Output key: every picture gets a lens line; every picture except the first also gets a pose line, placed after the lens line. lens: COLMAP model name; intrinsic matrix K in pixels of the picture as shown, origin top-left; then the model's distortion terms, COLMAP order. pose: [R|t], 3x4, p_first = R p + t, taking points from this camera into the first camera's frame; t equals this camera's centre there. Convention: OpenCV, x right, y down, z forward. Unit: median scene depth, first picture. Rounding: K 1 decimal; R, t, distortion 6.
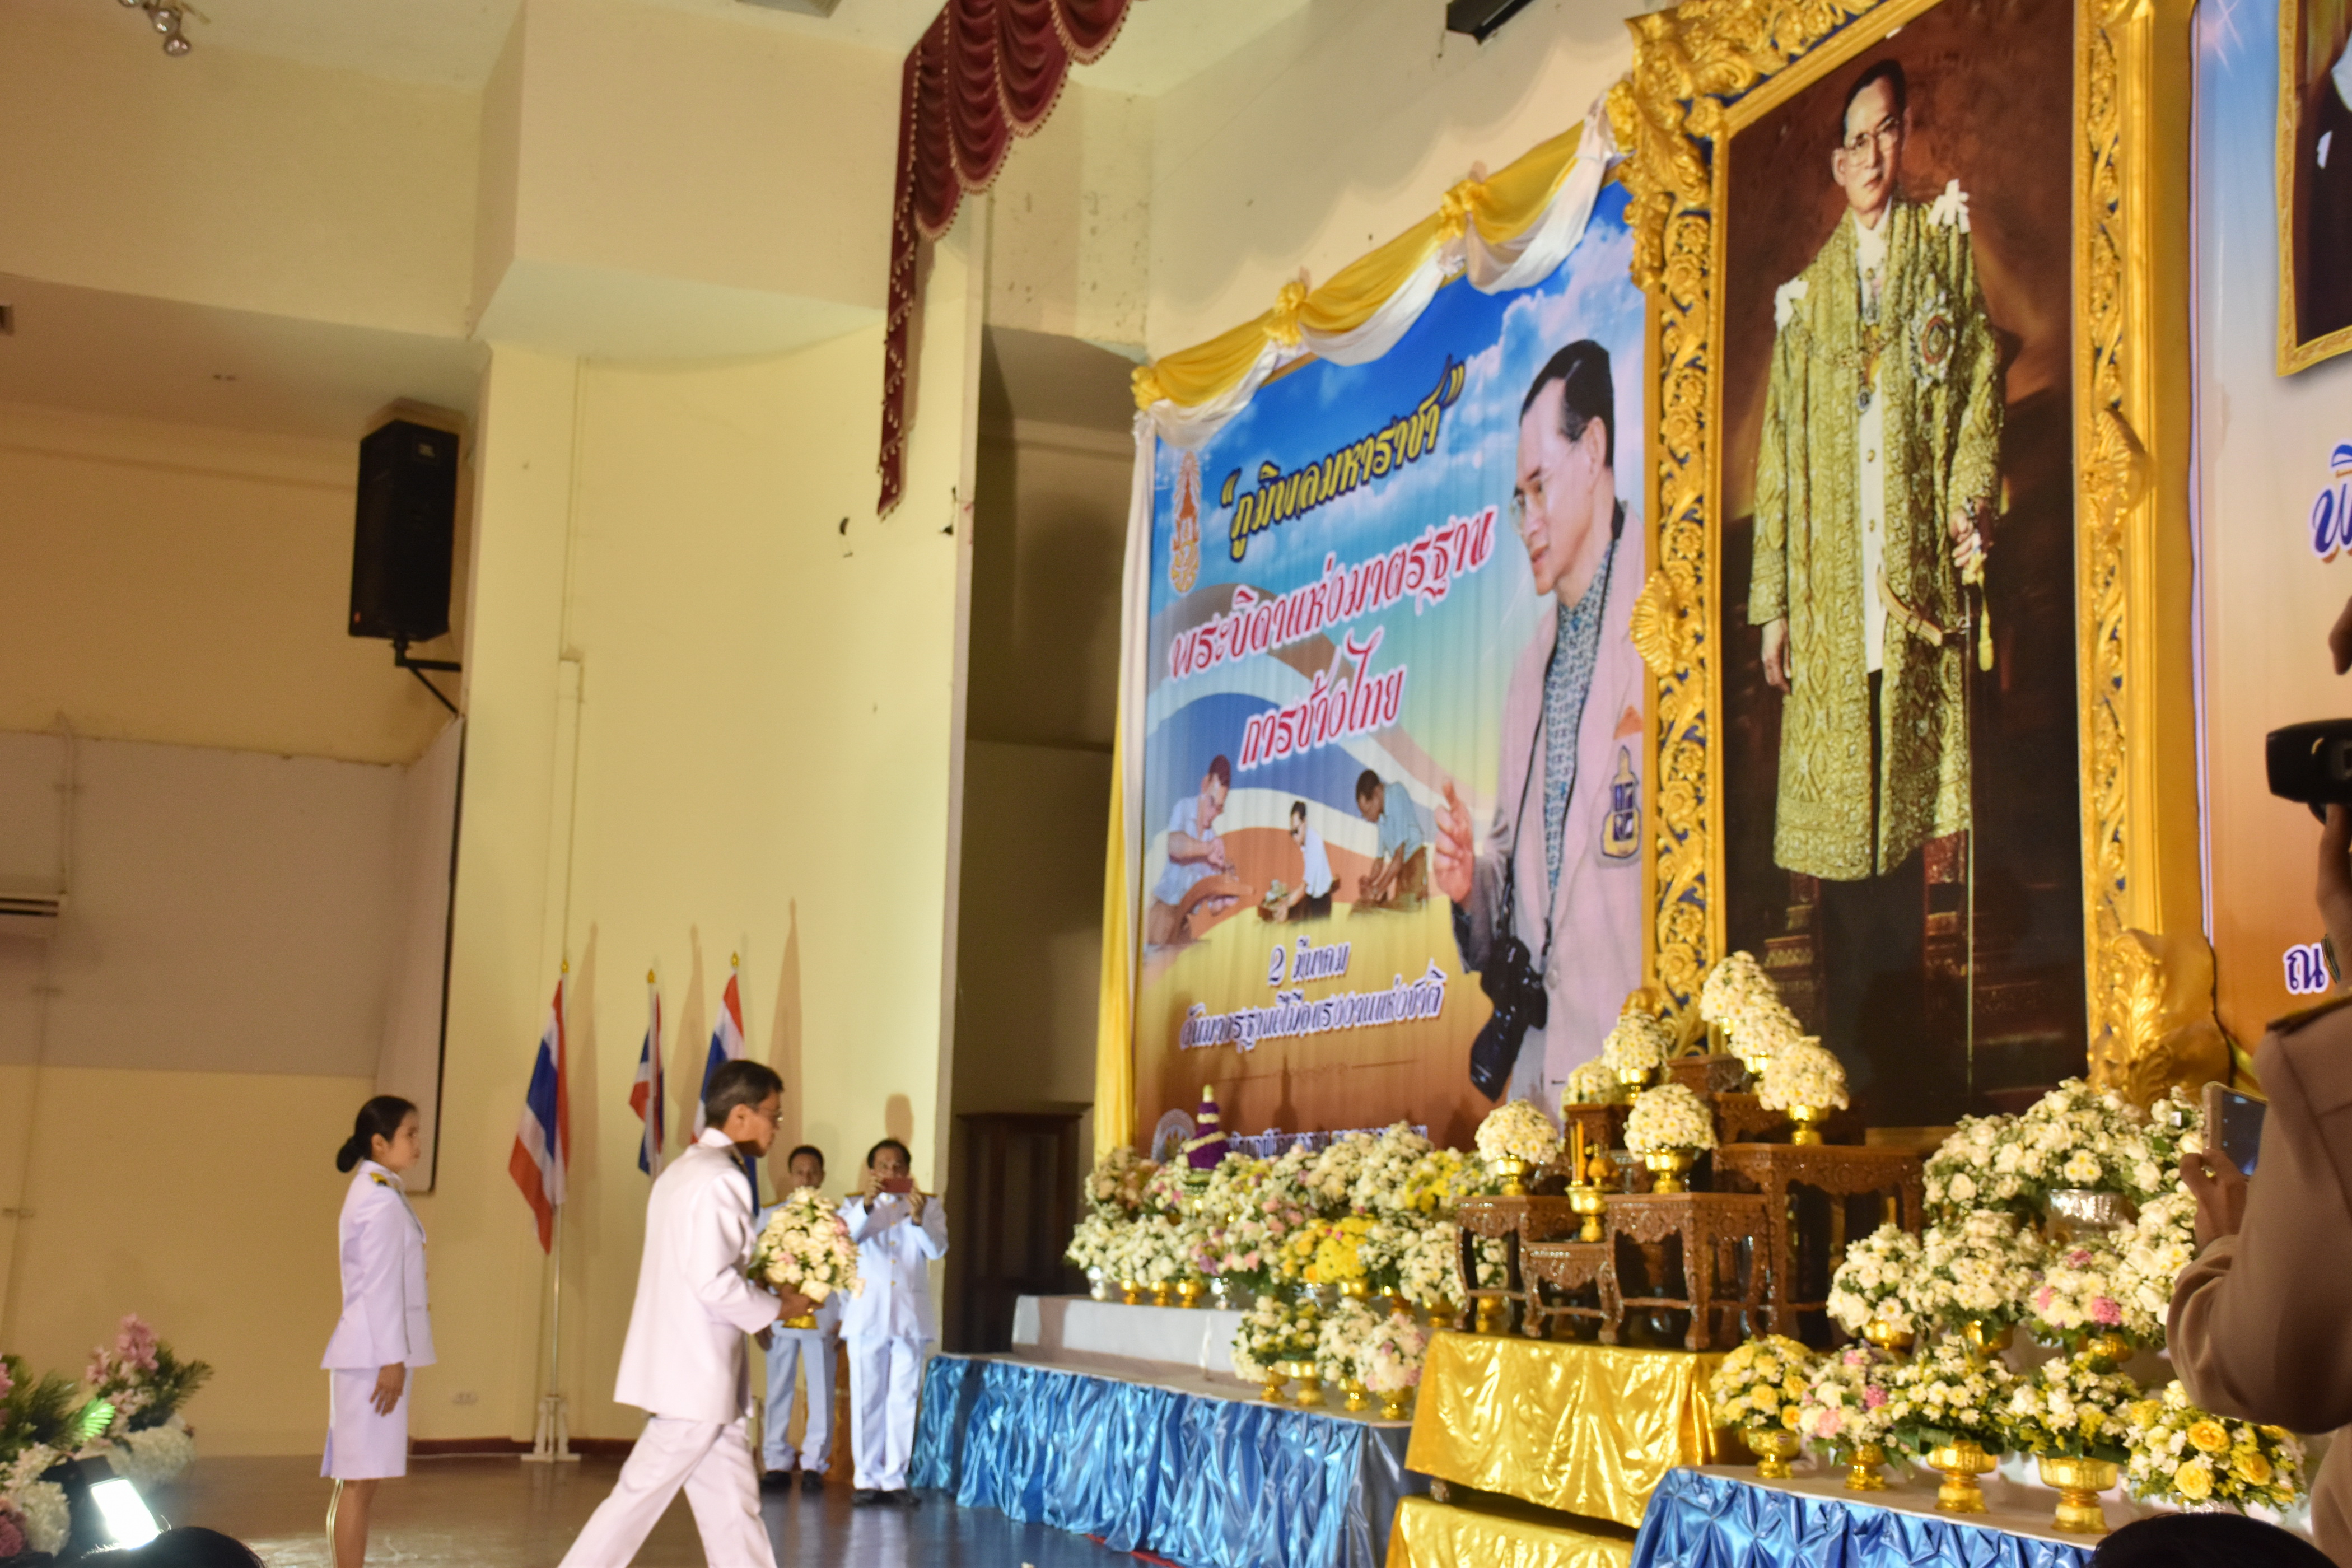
lens RADIAL K [[2989.3, 0, 1162.8], [0, 2989.3, 769.7], [0, 0, 1]] dist [0.106220, 0.000000]
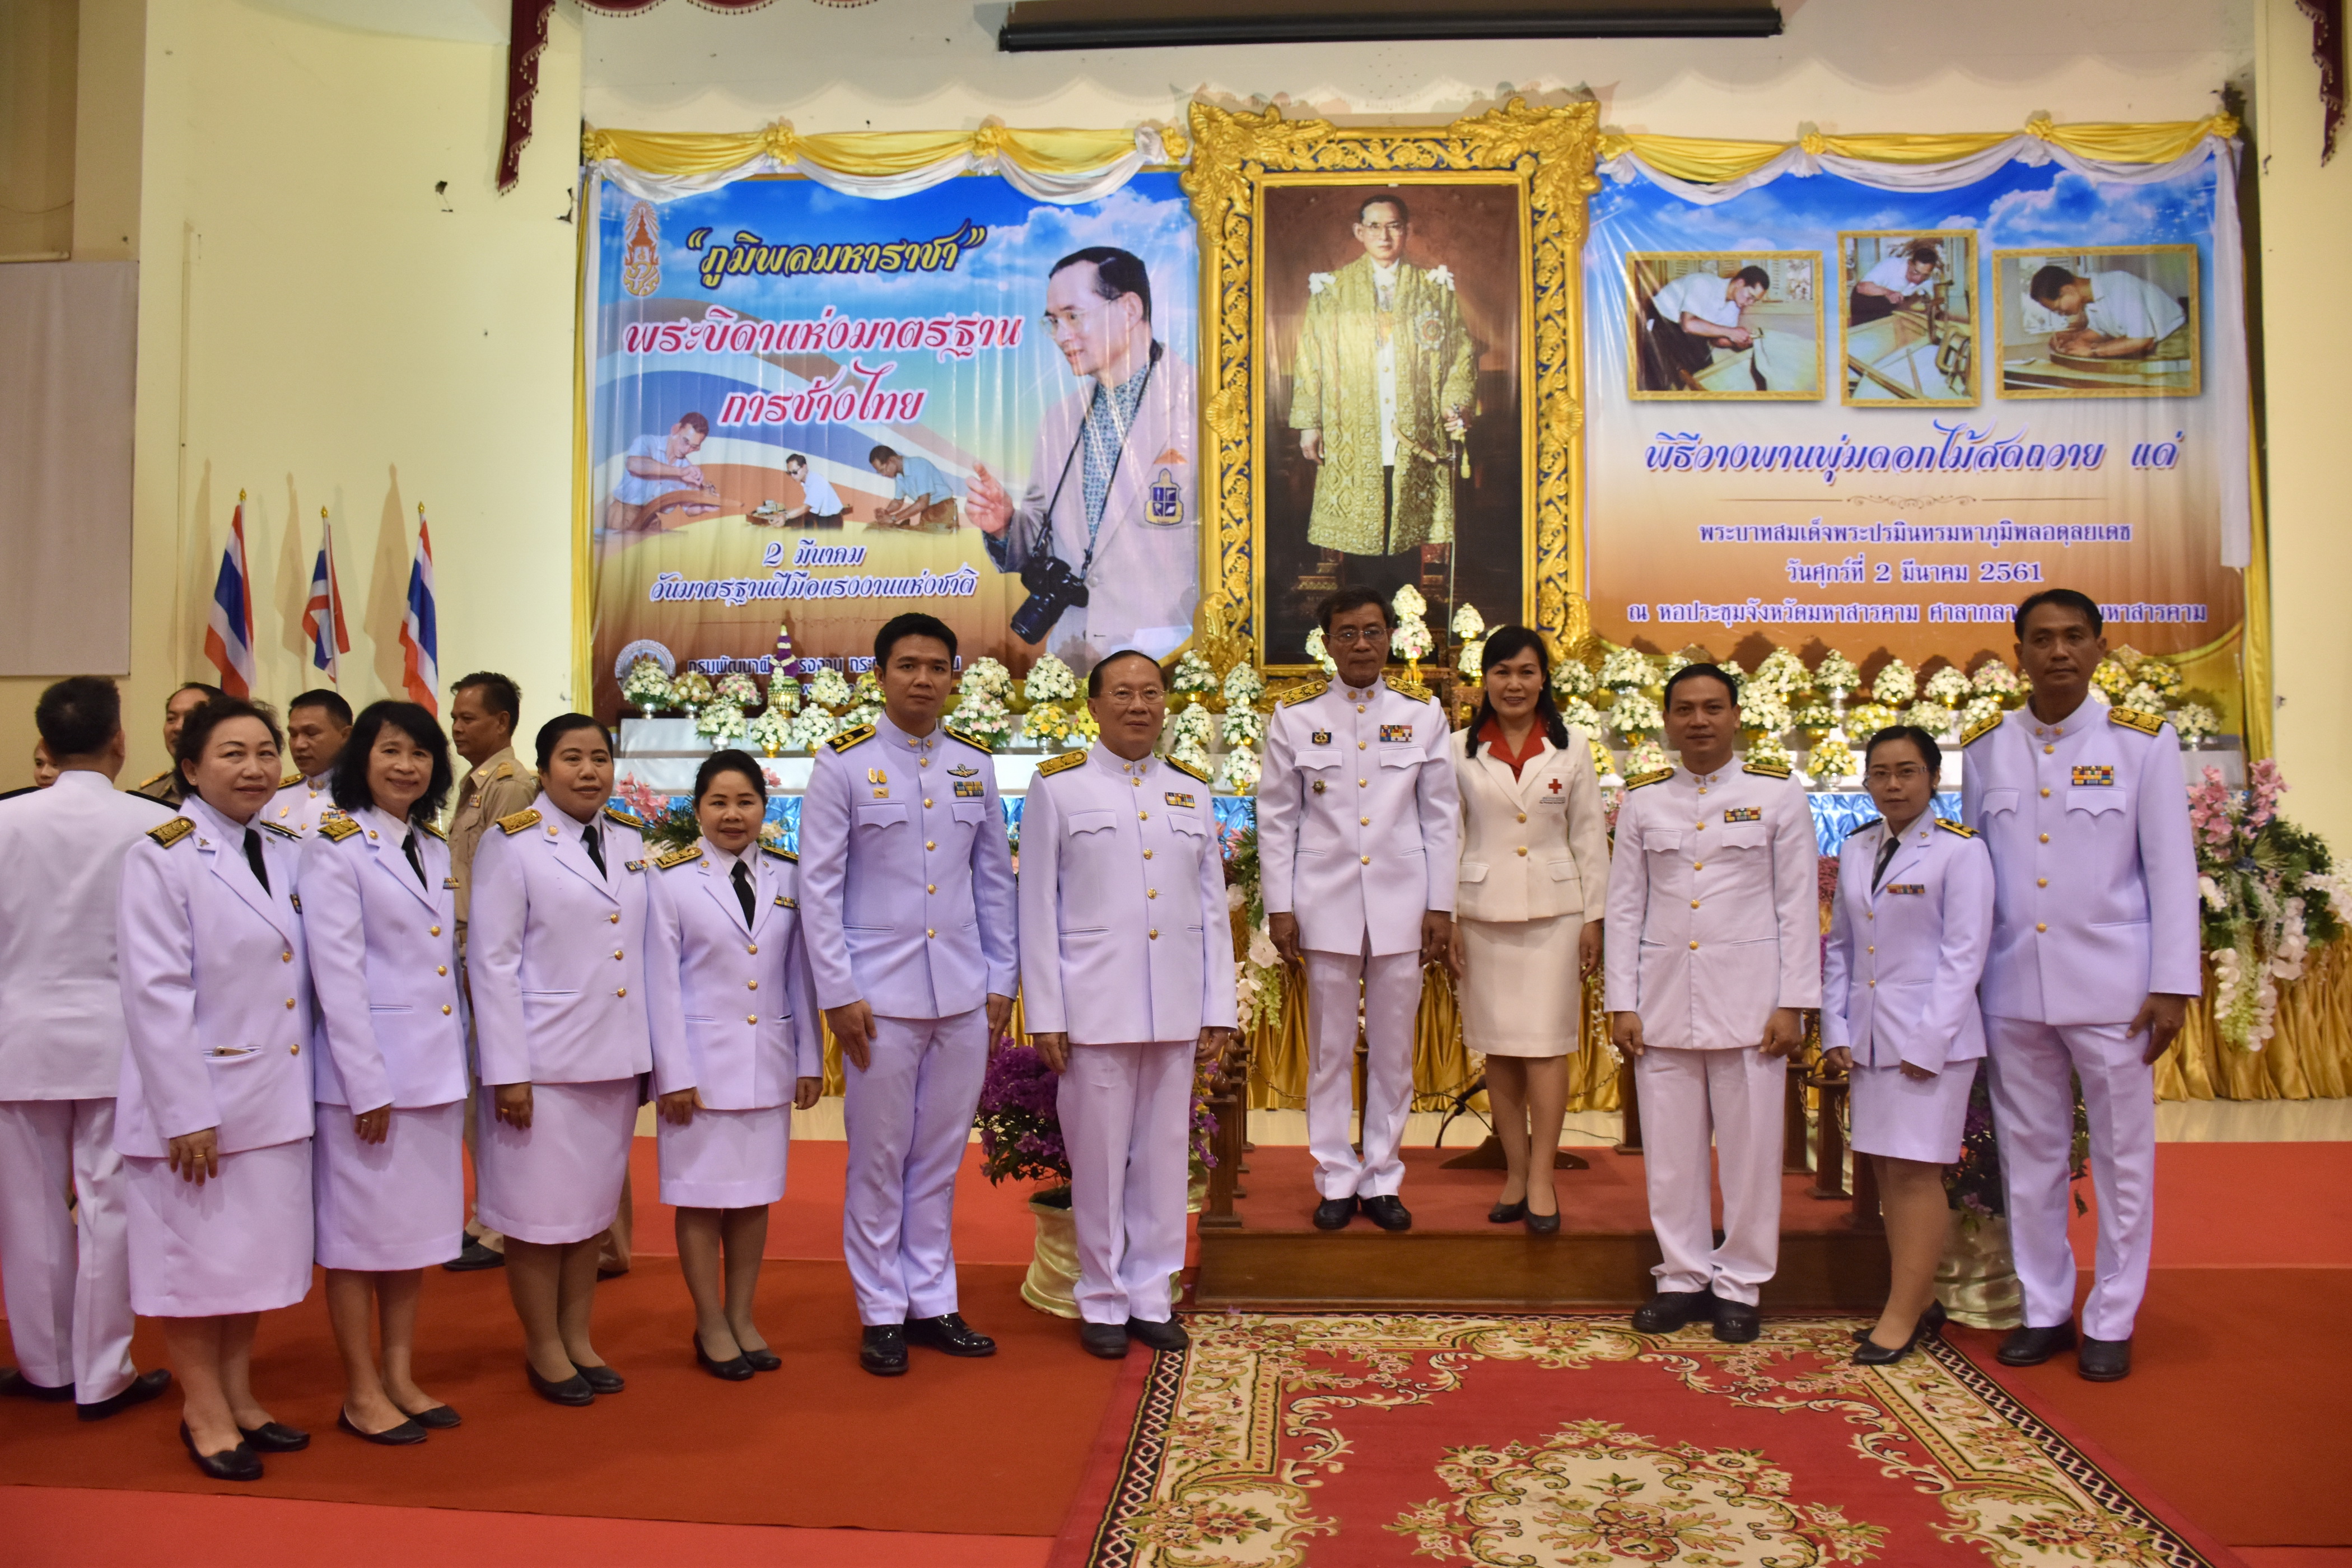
lens RADIAL K [[1825.3, 0, 1198.7], [0, 1825.3, 792.8], [0, 0, 1]] dist [-0.139199, 0.047798]
pose [[0.385683, -0.017800, 0.922460, -1.017545], [-0.128161, 0.989087, 0.072670, 0.122132], [-0.913687, -0.146251, 0.379192, 0.535701]]
